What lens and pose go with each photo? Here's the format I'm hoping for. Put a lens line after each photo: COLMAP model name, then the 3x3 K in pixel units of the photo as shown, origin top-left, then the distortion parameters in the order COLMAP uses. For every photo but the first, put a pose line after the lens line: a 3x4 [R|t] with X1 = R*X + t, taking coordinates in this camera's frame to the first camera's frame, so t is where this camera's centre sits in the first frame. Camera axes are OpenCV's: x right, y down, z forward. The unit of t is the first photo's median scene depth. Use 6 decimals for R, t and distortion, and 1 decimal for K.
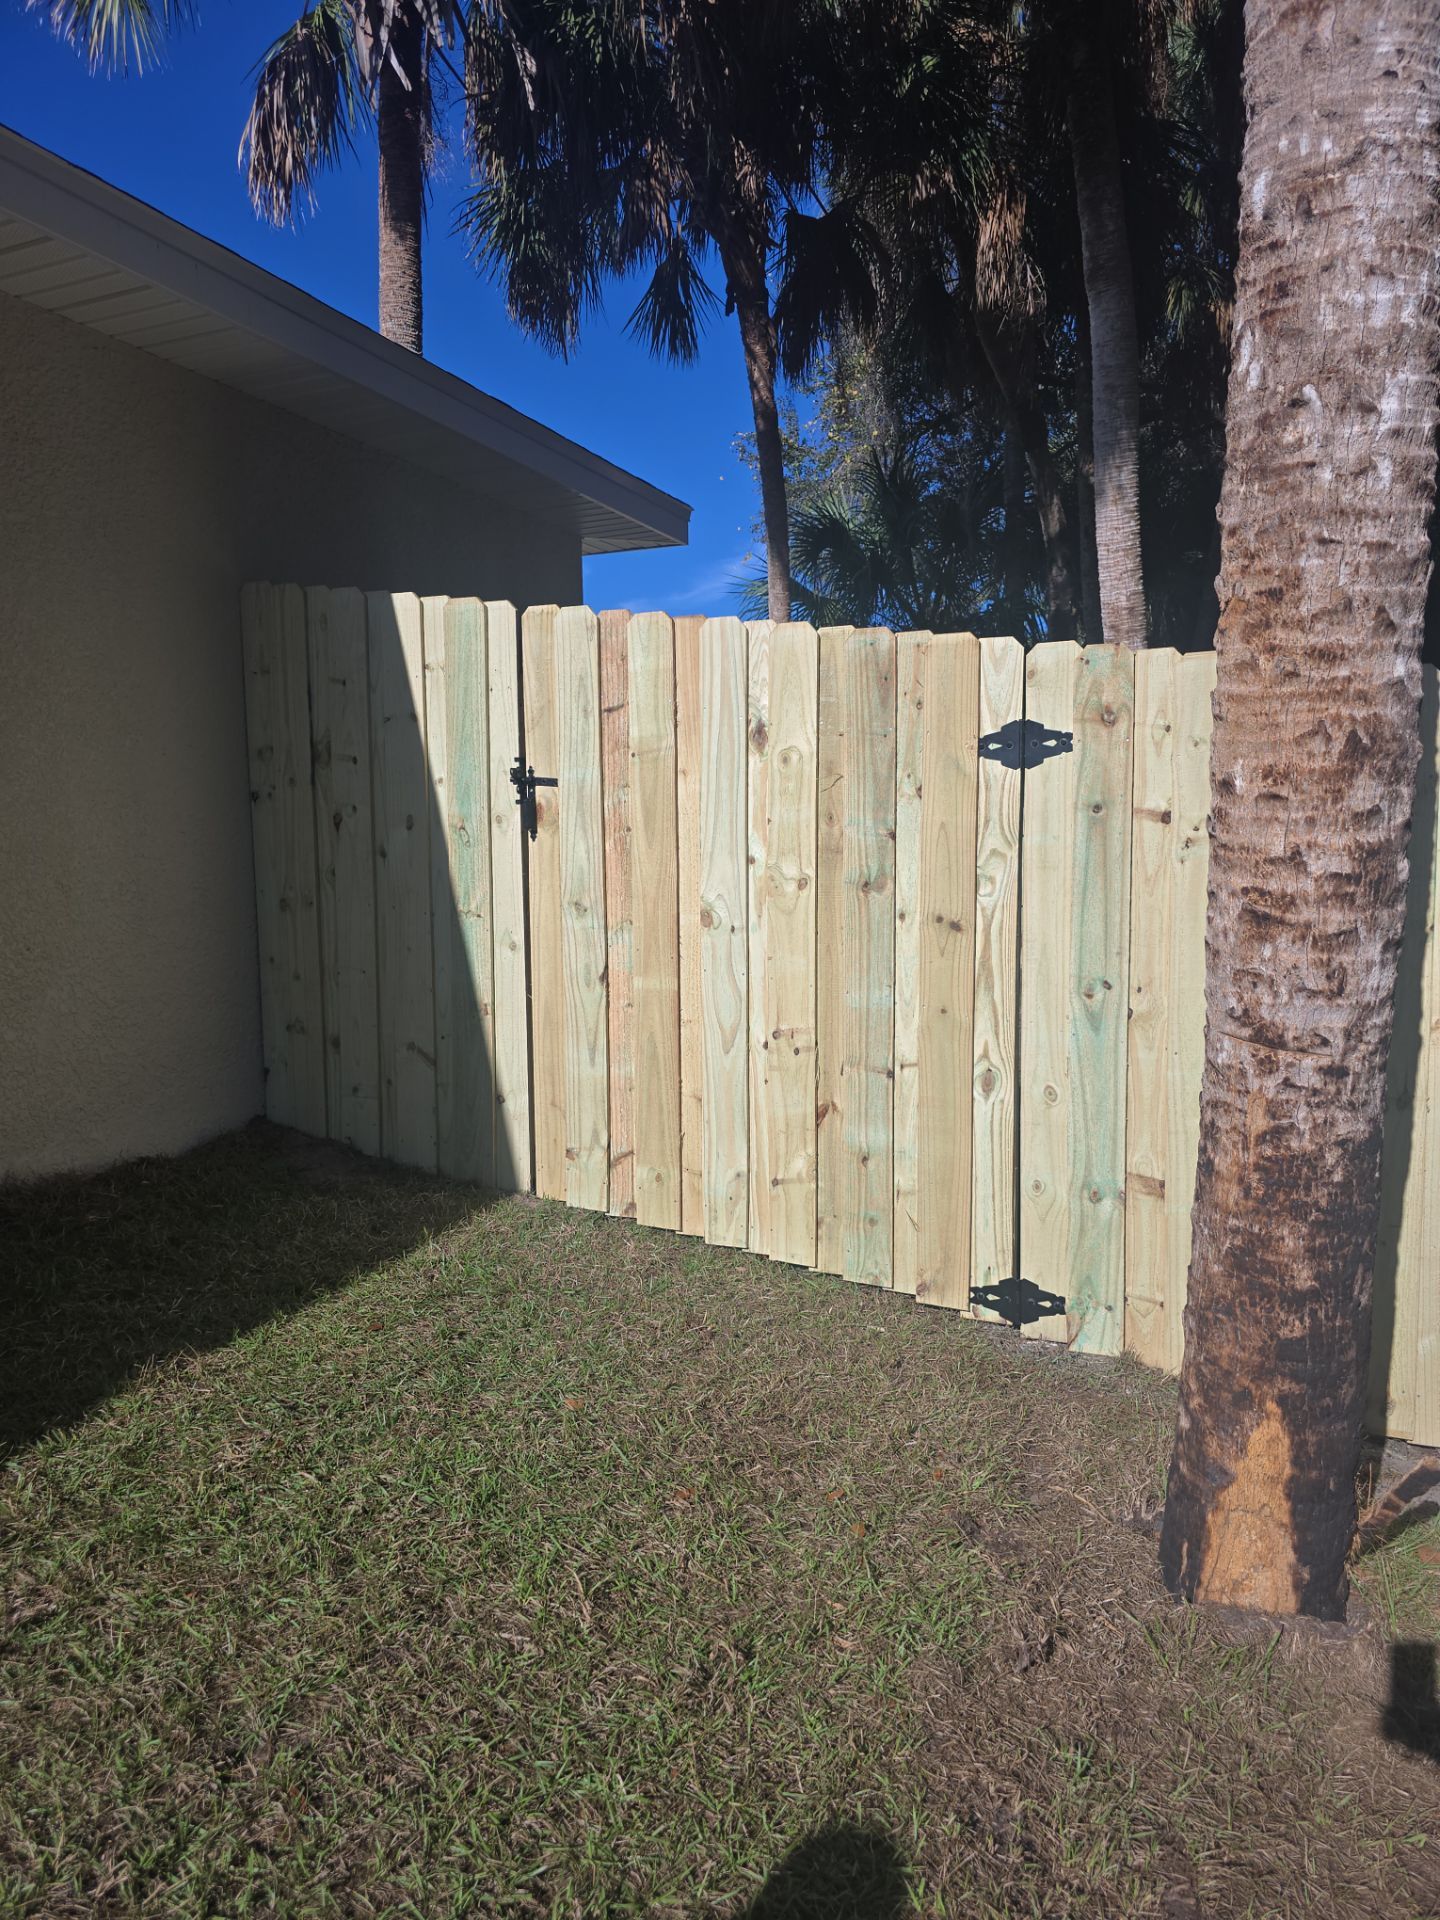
lens RADIAL K [[1302.2, 0, 720.9], [0, 1302.2, 976.1], [0, 0, 1]] dist [0.097393, -0.098698]
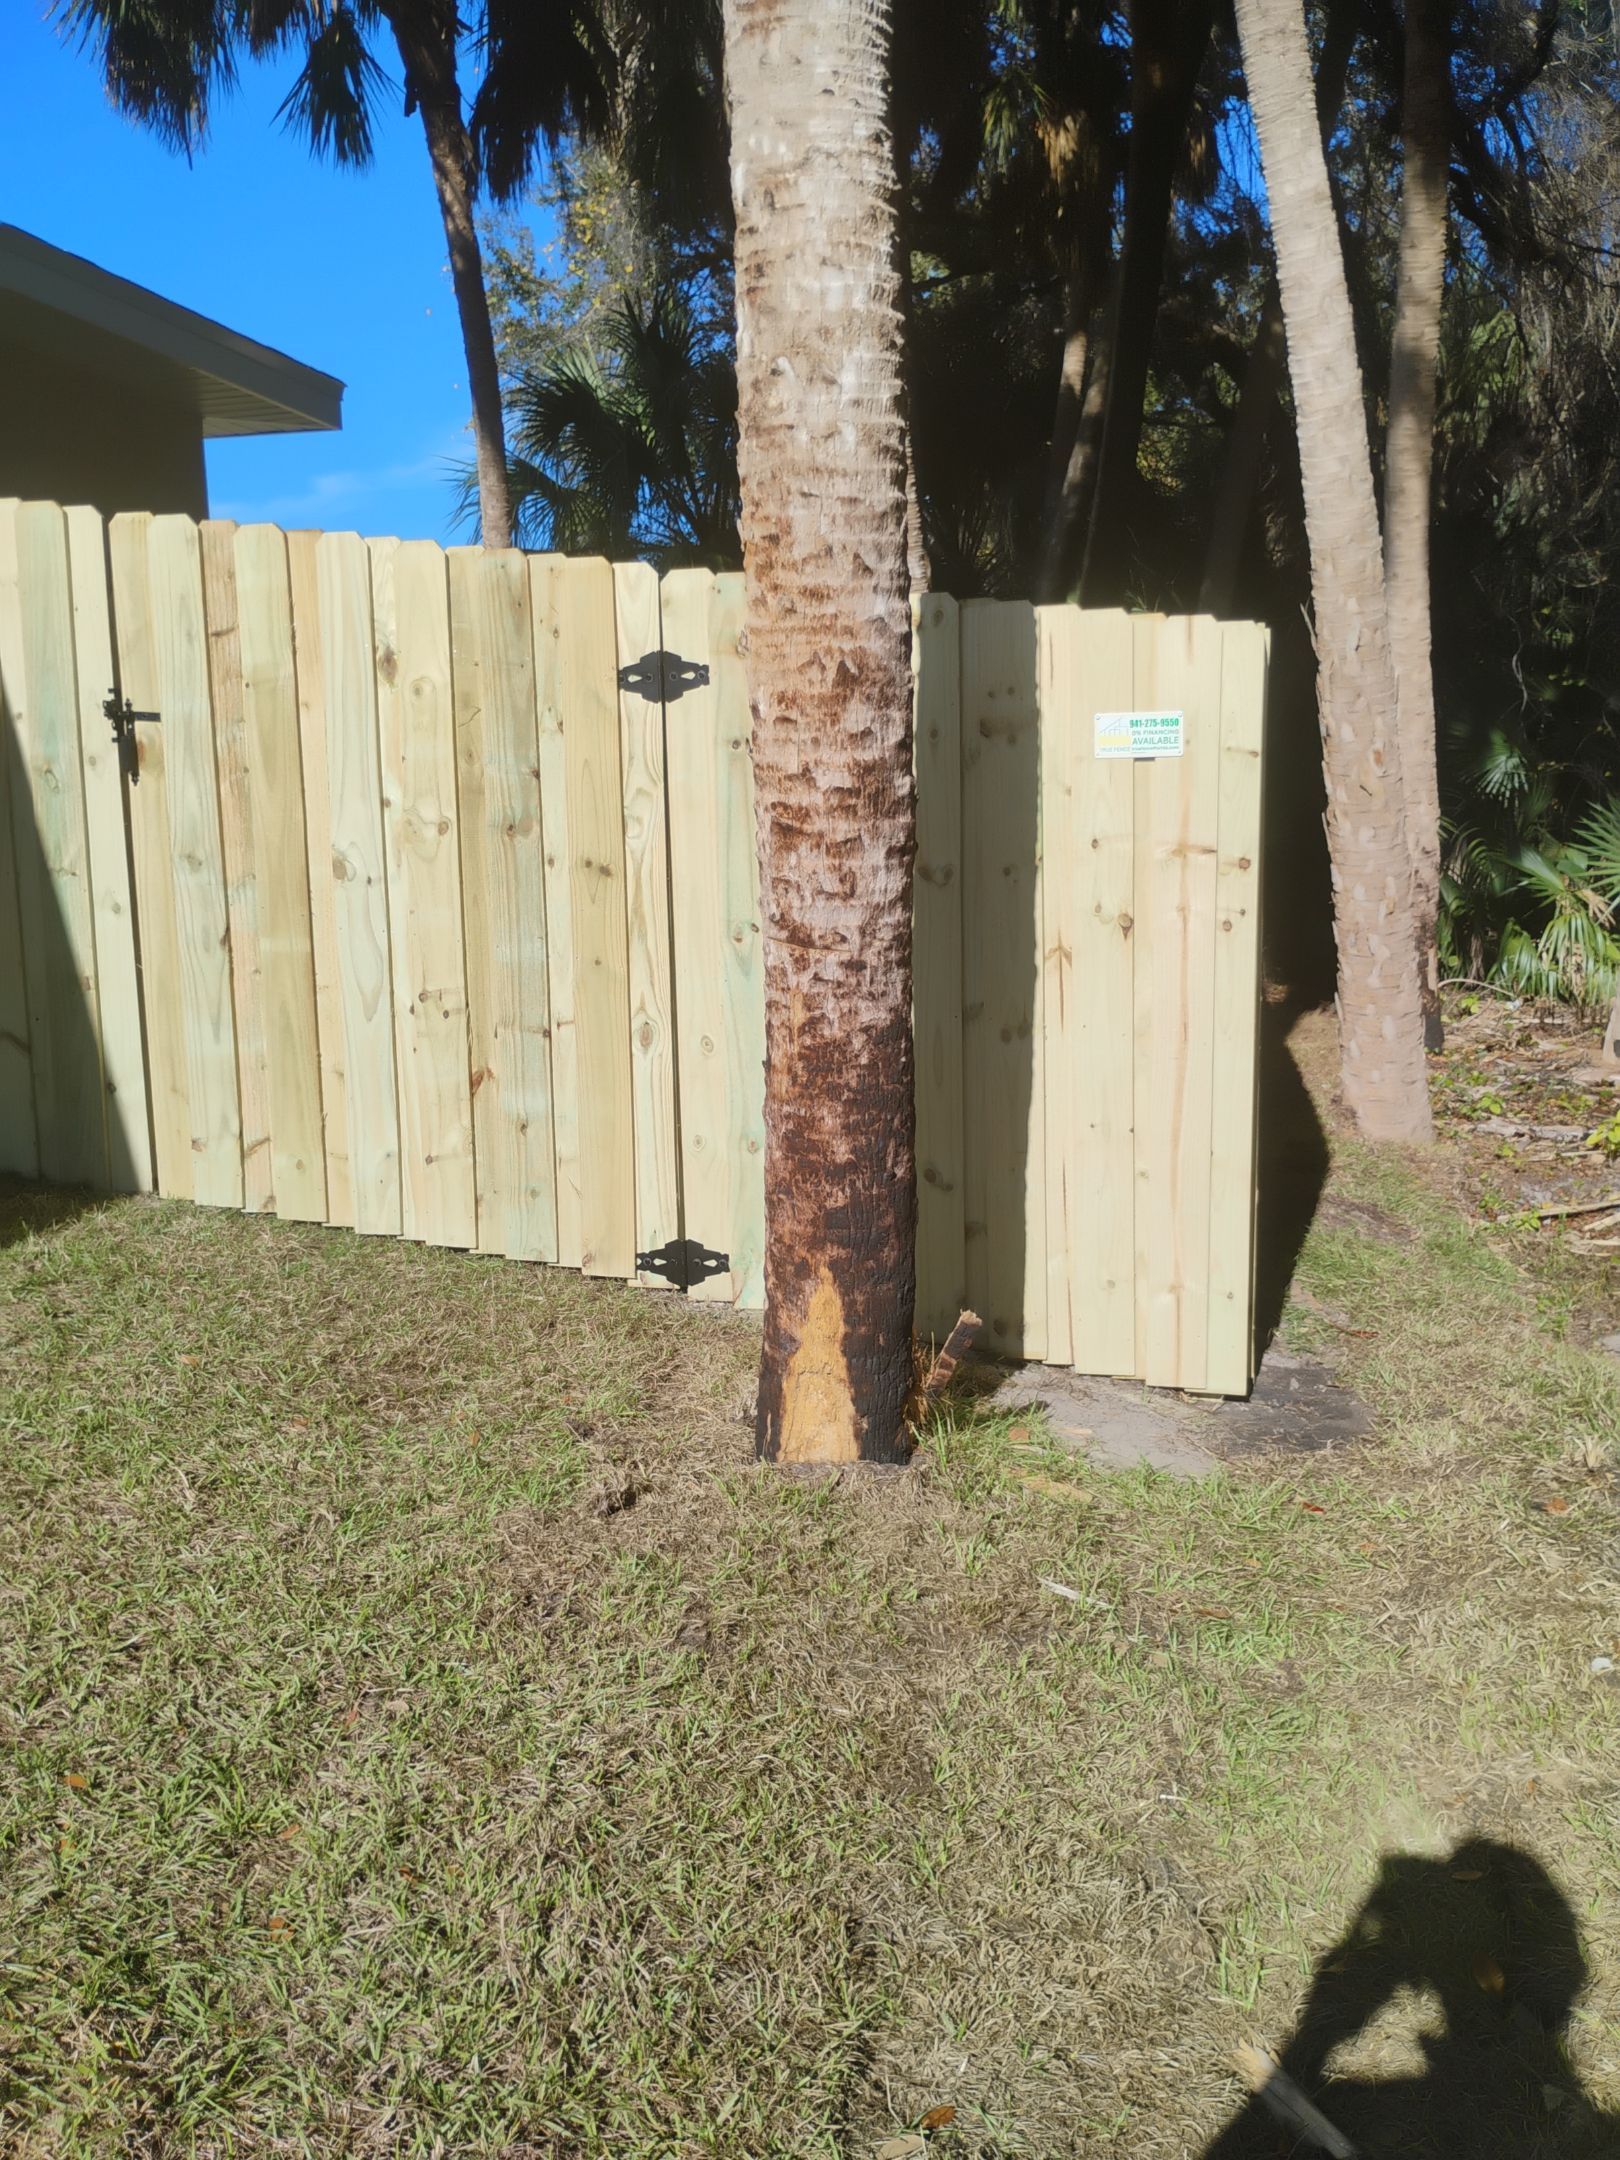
lens RADIAL K [[1819.4, 0, 807.3], [0, 1819.4, 1099.8], [0, 0, 1]] dist [0.054428, -0.076713]
pose [[0.984466, -0.035697, 0.171909, 0.093953], [0.027796, 0.998453, 0.048152, 0.069293], [-0.173362, -0.042625, 0.983935, -0.334529]]
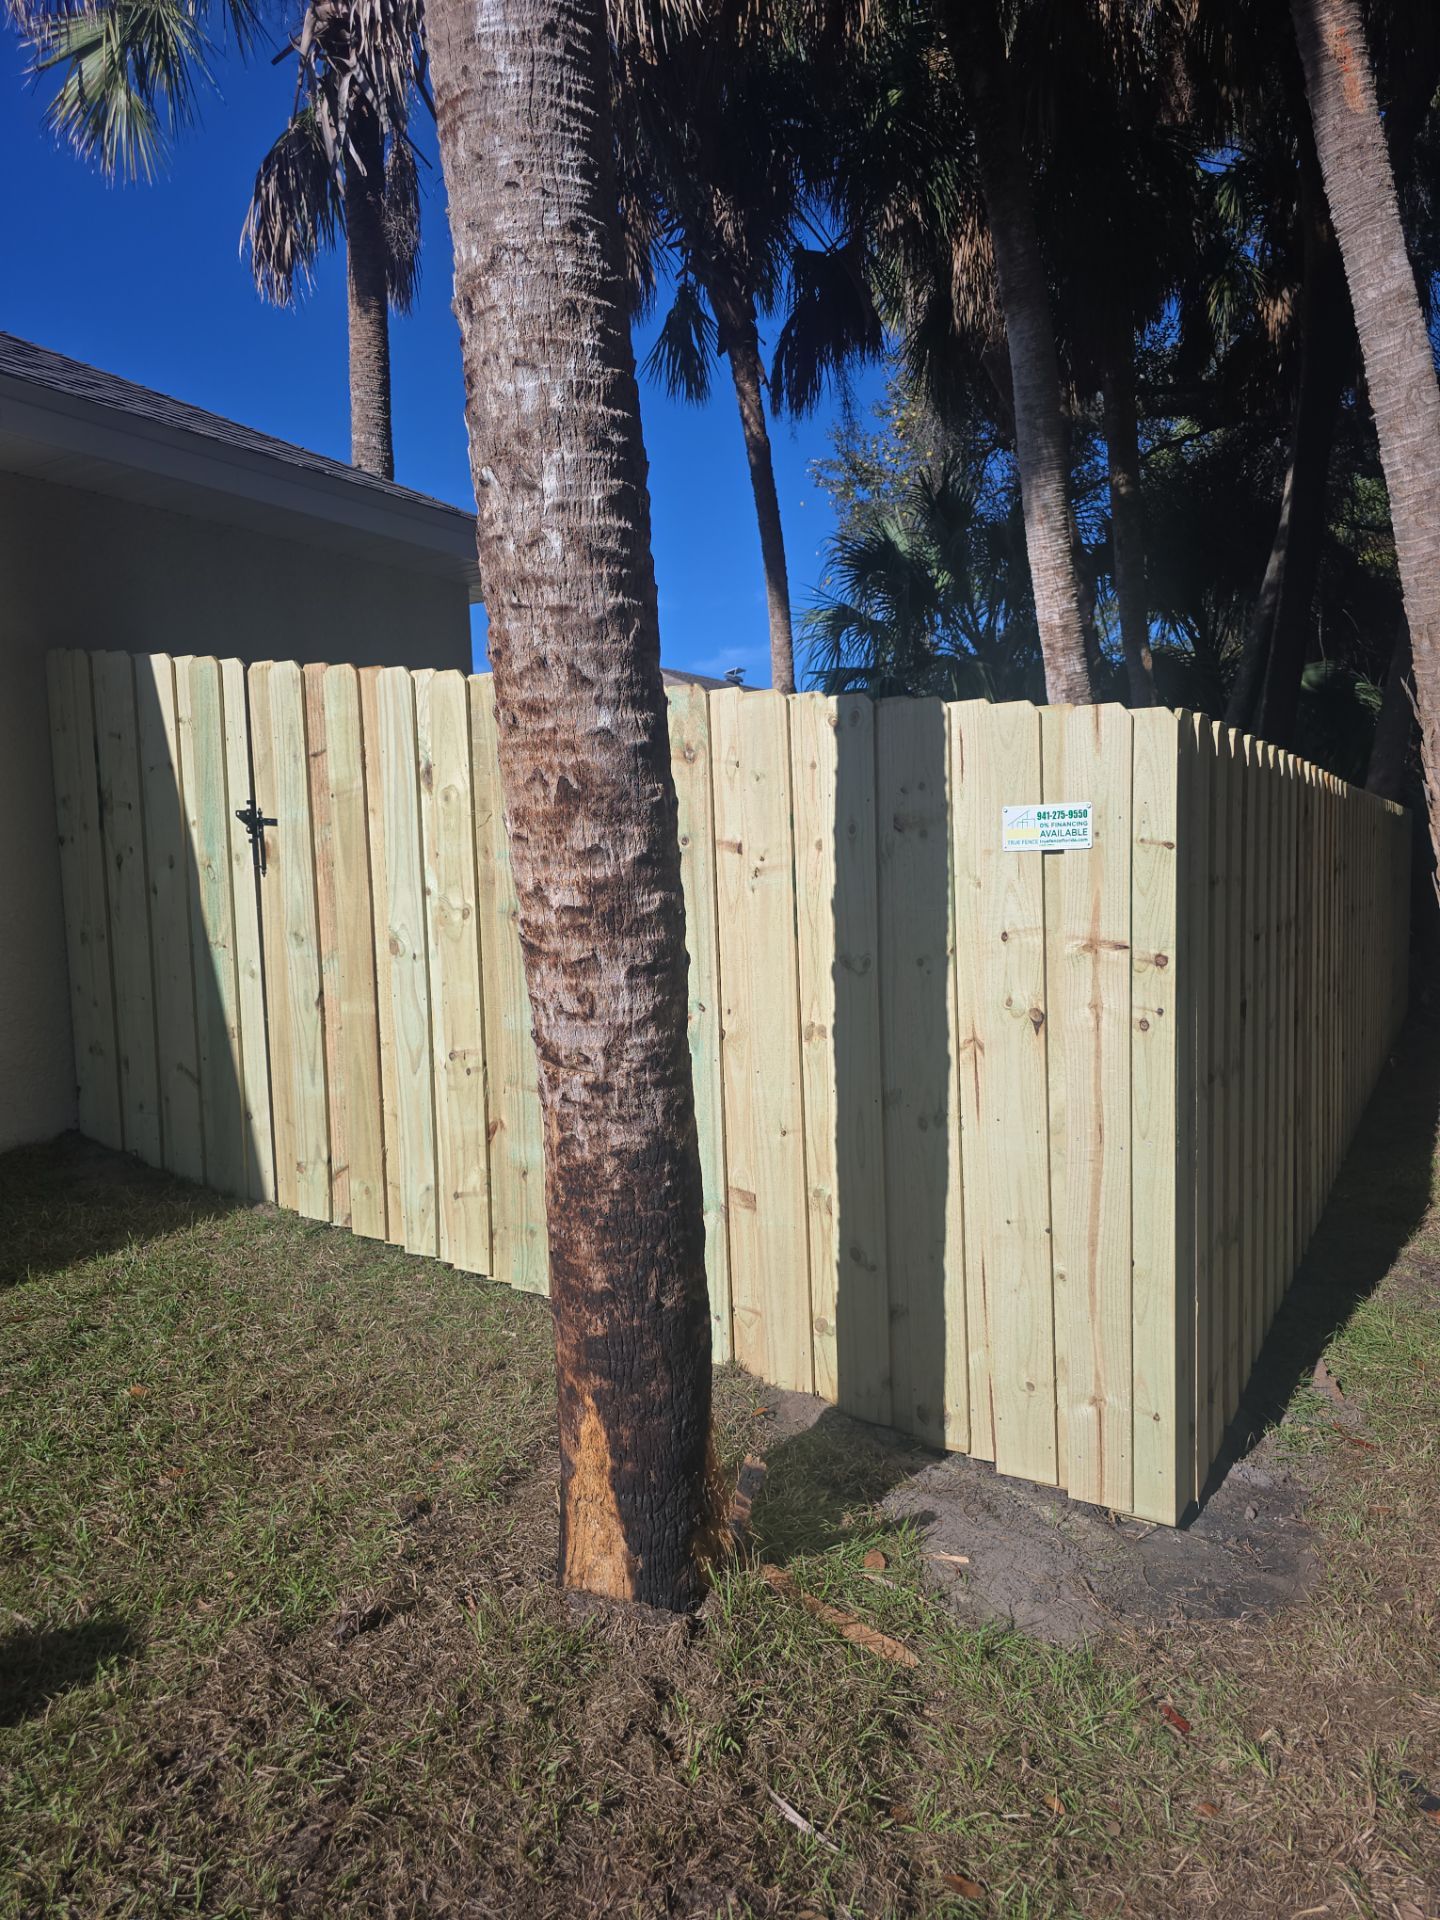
lens RADIAL K [[1308.7, 0, 703.5], [0, 1308.7, 980.9], [0, 0, 1]] dist [0.061005, -0.051498]
pose [[0.990227, -0.007258, -0.139278, 0.434559], [0.005318, 0.999884, -0.014297, 0.000404], [0.139366, 0.013416, 0.990150, -0.032838]]
